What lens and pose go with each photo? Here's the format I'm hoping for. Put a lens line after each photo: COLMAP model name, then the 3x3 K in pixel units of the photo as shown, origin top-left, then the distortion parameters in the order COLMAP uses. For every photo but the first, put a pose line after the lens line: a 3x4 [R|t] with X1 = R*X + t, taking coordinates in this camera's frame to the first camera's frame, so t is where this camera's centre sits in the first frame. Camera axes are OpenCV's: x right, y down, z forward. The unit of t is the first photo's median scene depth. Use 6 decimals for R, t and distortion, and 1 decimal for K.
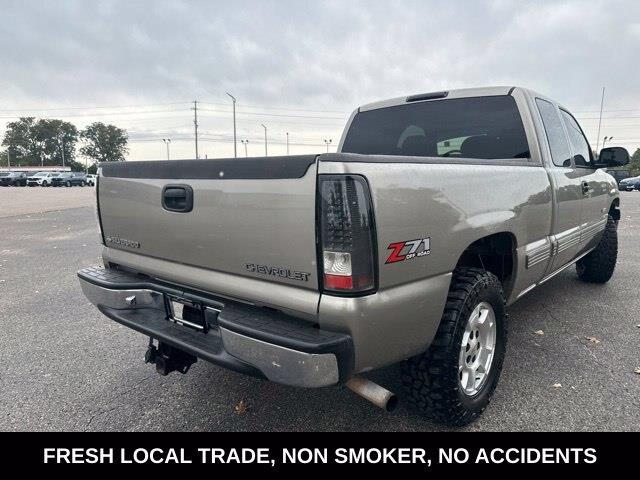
lens RADIAL K [[457.3, 0, 321.1], [0, 457.3, 241.8], [0, 0, 1]] dist [0.028070, -0.050447]
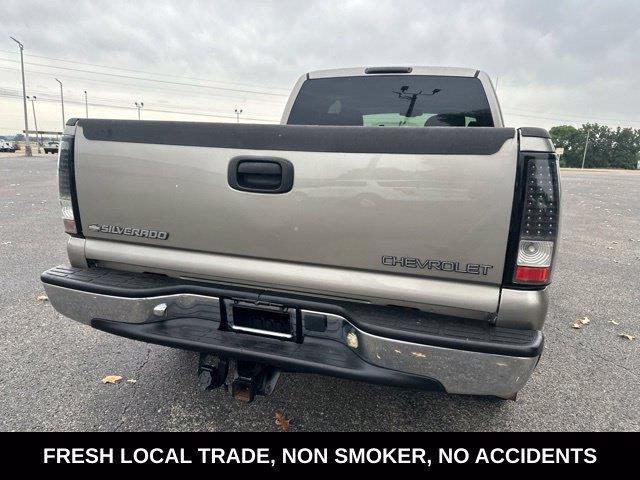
lens RADIAL K [[451.4, 0, 320.0], [0, 451.4, 240.0], [0, 0, 1]] dist [0.068680, -0.090806]
pose [[0.922293, -0.037406, 0.384676, -0.497805], [0.015022, 0.998023, 0.061032, -0.029221], [-0.386198, -0.050511, 0.921032, 0.246635]]
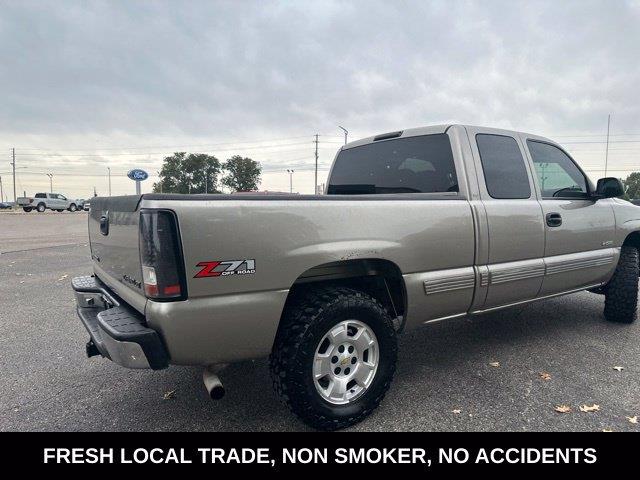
lens RADIAL K [[451.4, 0, 320.0], [0, 451.4, 240.0], [0, 0, 1]] dist [0.068680, -0.090806]
pose [[0.965435, 0.023855, -0.259548, 0.619996], [-0.039967, 0.997575, -0.056977, 0.000680], [0.257560, 0.065381, 0.964048, -0.122095]]
